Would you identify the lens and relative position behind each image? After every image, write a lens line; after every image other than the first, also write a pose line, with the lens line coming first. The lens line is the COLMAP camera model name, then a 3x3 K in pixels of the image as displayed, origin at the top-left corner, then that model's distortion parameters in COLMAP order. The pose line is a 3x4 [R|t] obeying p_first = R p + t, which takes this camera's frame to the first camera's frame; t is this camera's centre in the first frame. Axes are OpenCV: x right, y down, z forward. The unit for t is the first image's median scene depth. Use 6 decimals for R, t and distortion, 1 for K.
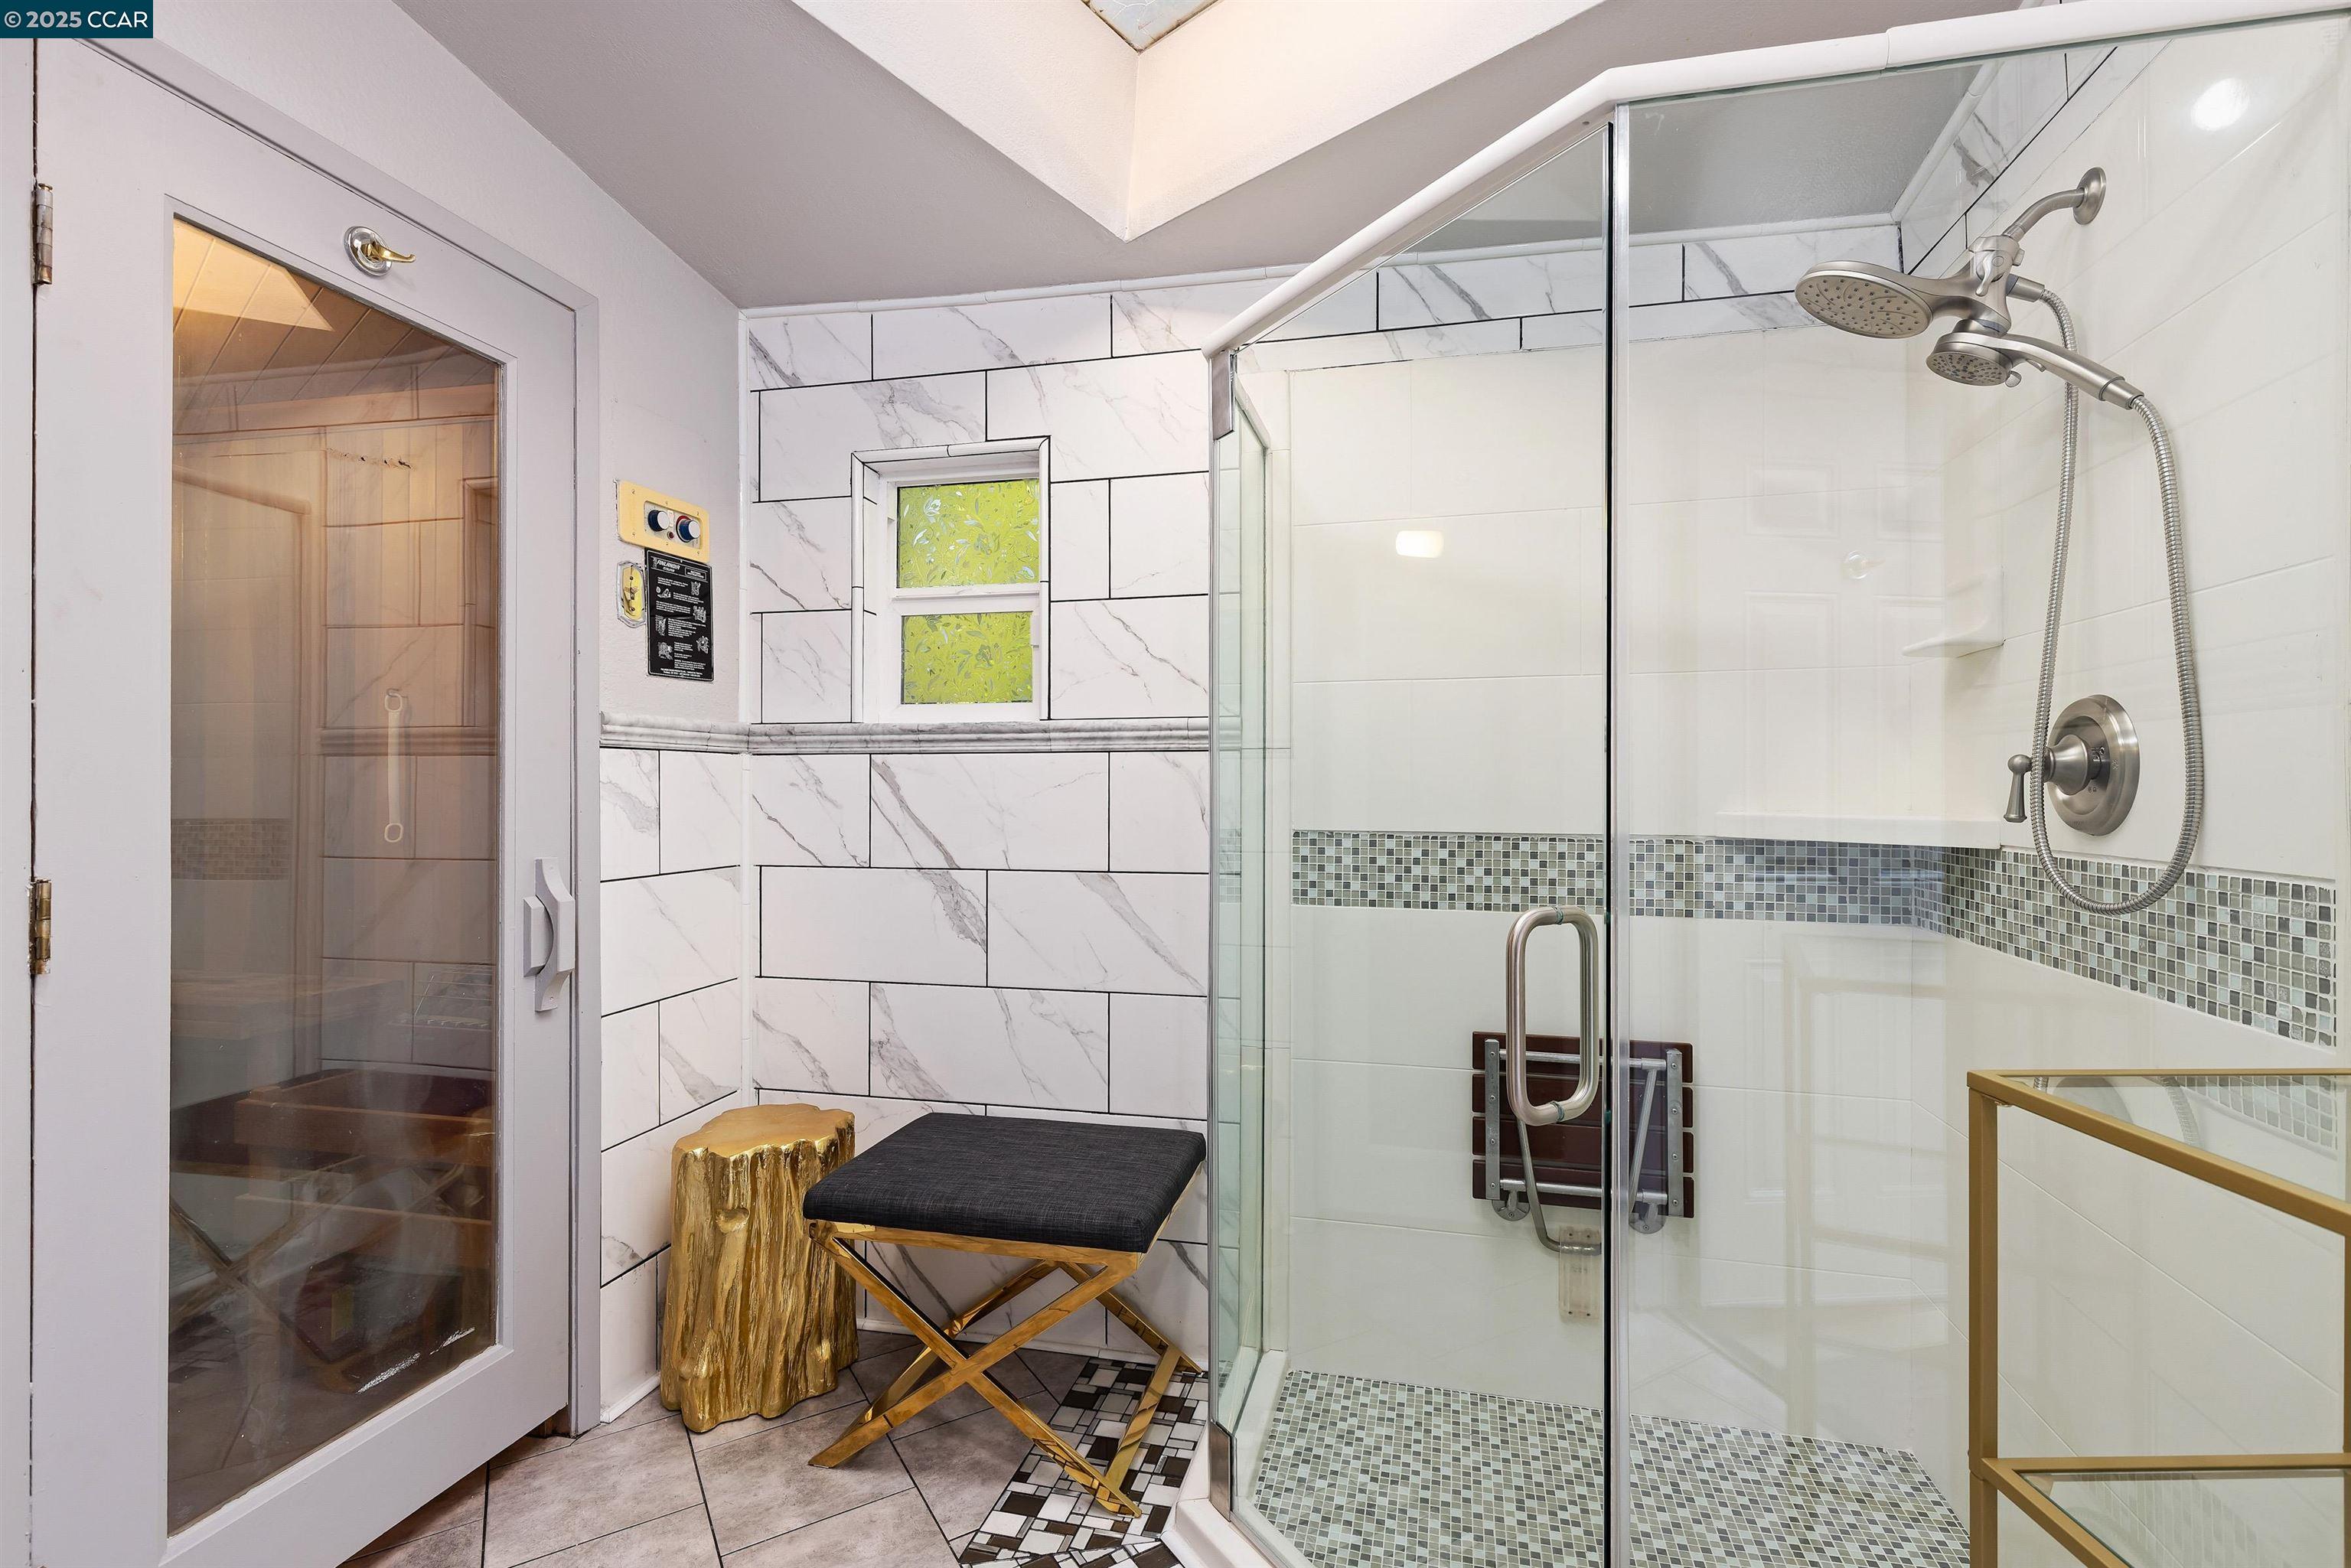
lens RADIAL K [[1076.7, 0, 1185.3], [0, 1076.7, 785.0], [0, 0, 1]] dist [0.002287, 0.000769]
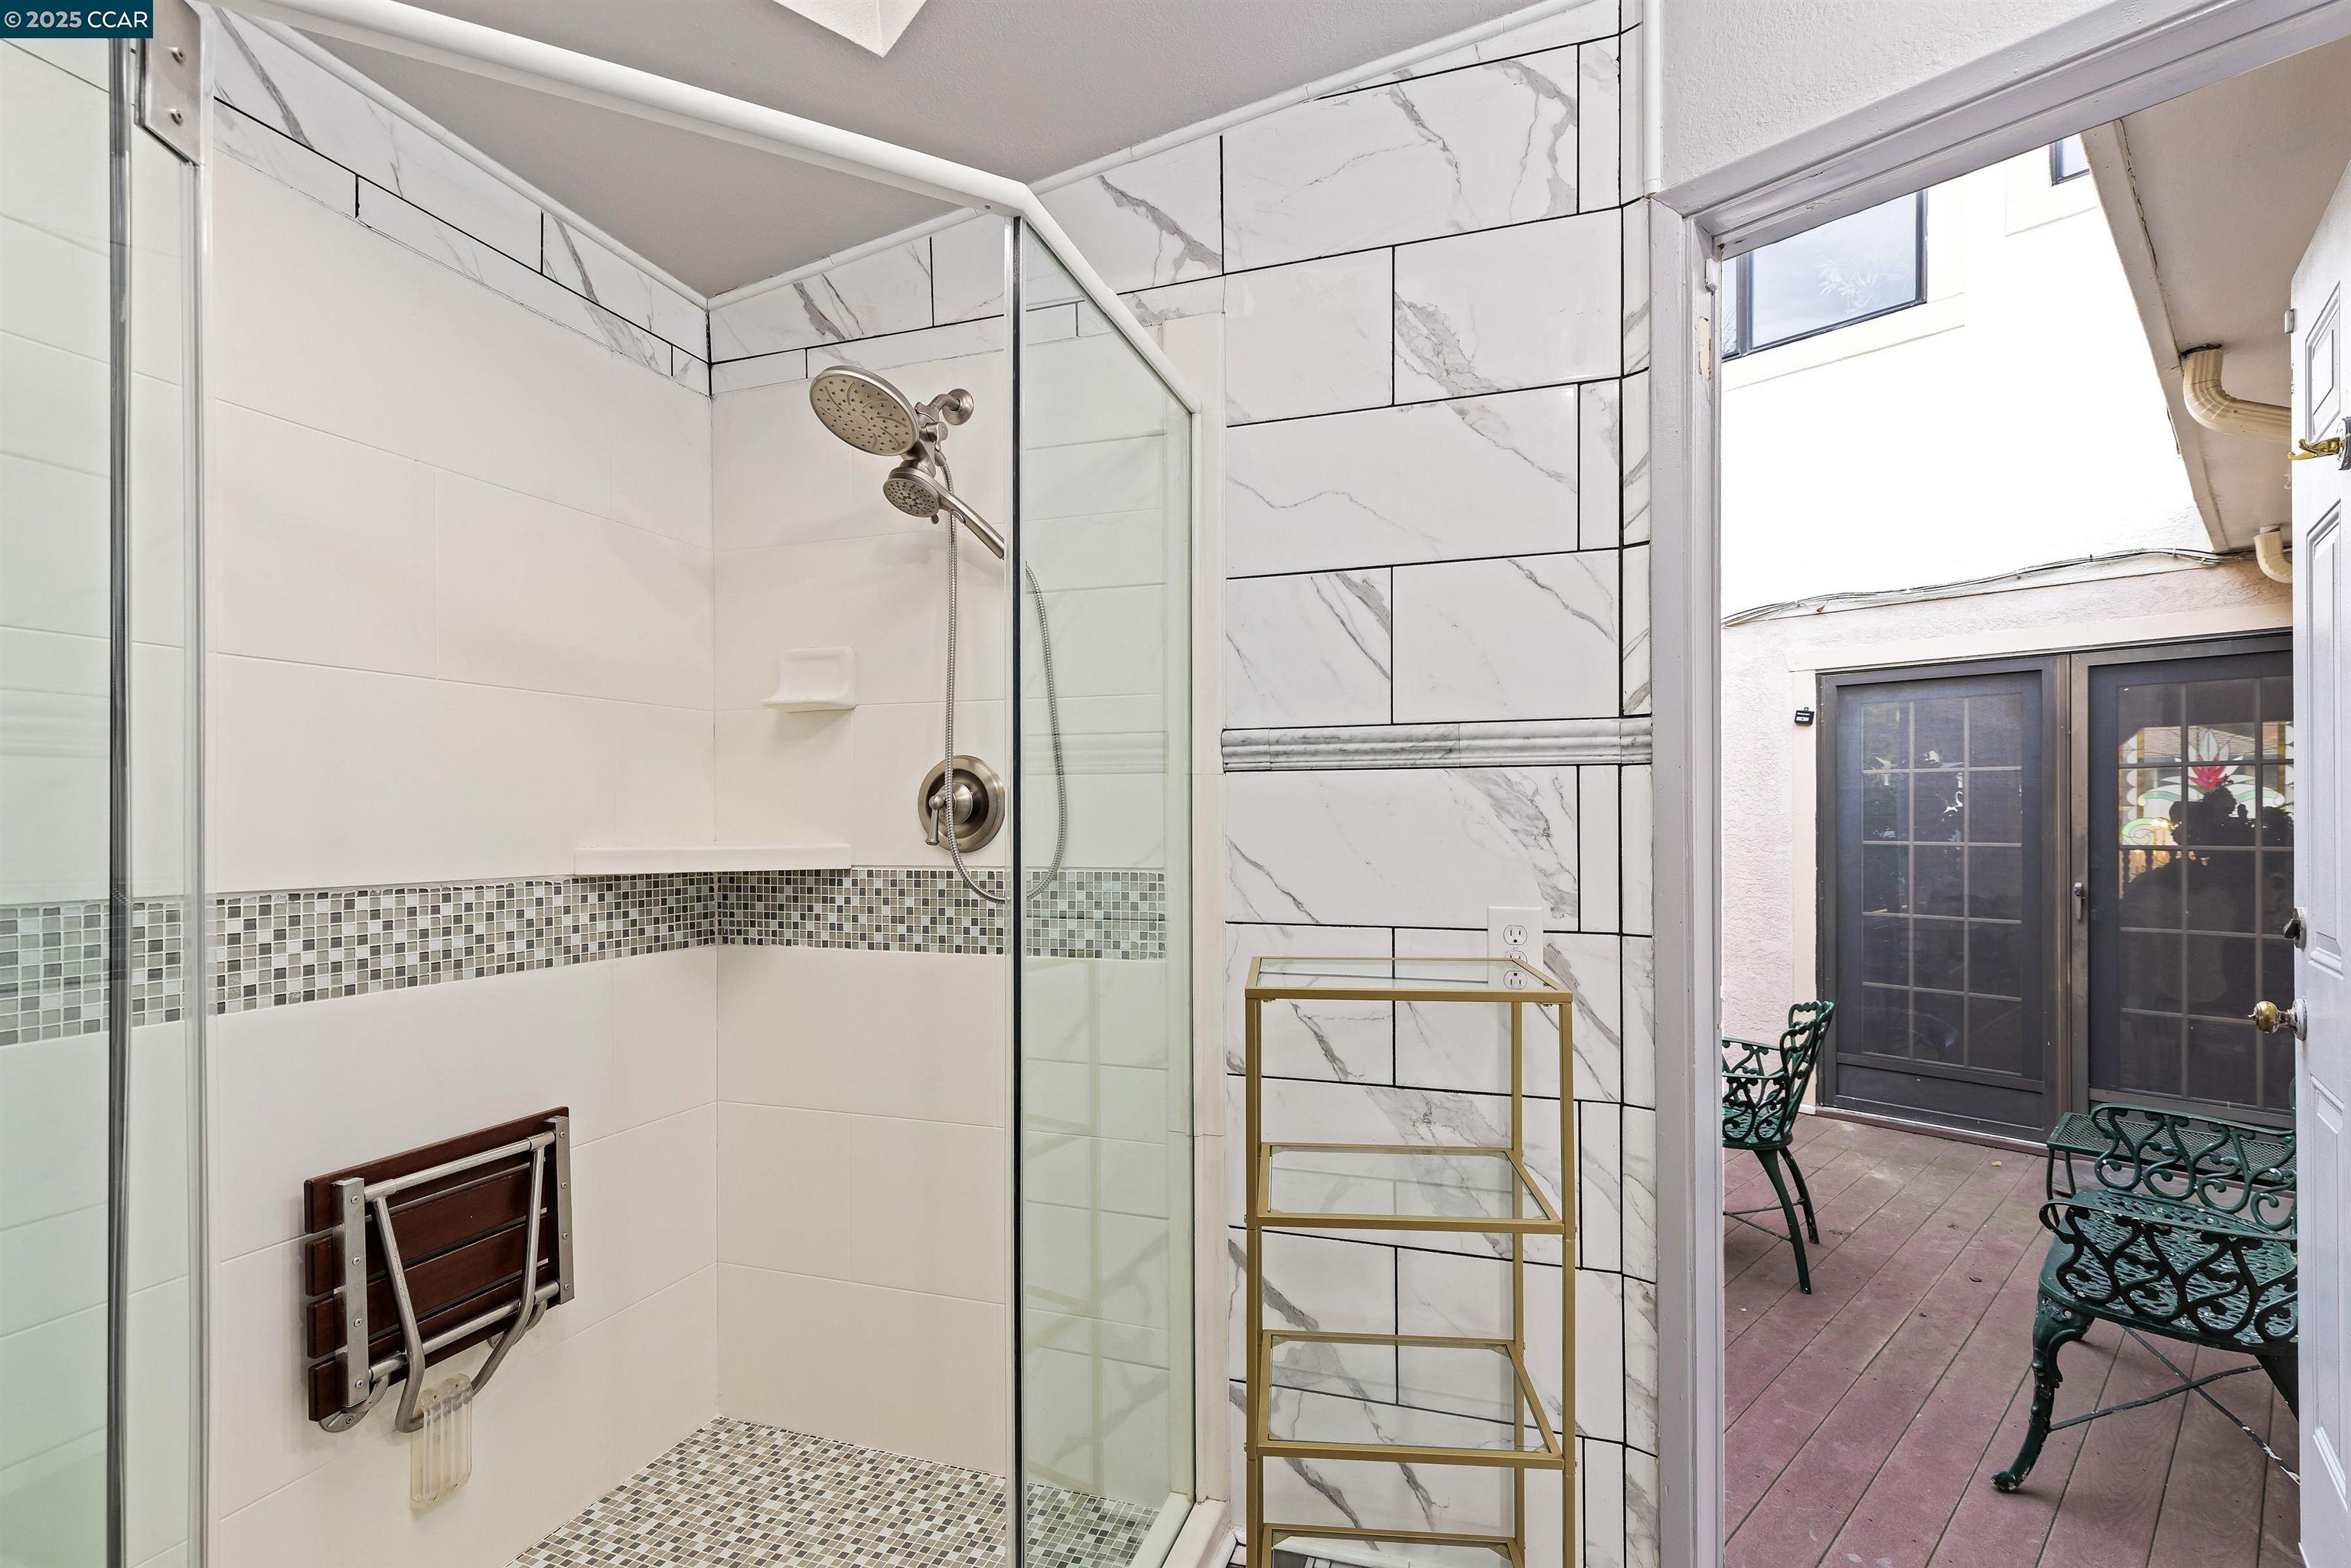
lens RADIAL K [[1076.7, 0, 1223.0], [0, 1076.7, 814.4], [0, 0, 1]] dist [0.002287, 0.000769]
pose [[0.067995, 0.003266, 0.997680, -0.391973], [0.003208, 0.999989, -0.003492, 0.001189], [-0.997681, 0.003438, 0.067984, 0.387462]]
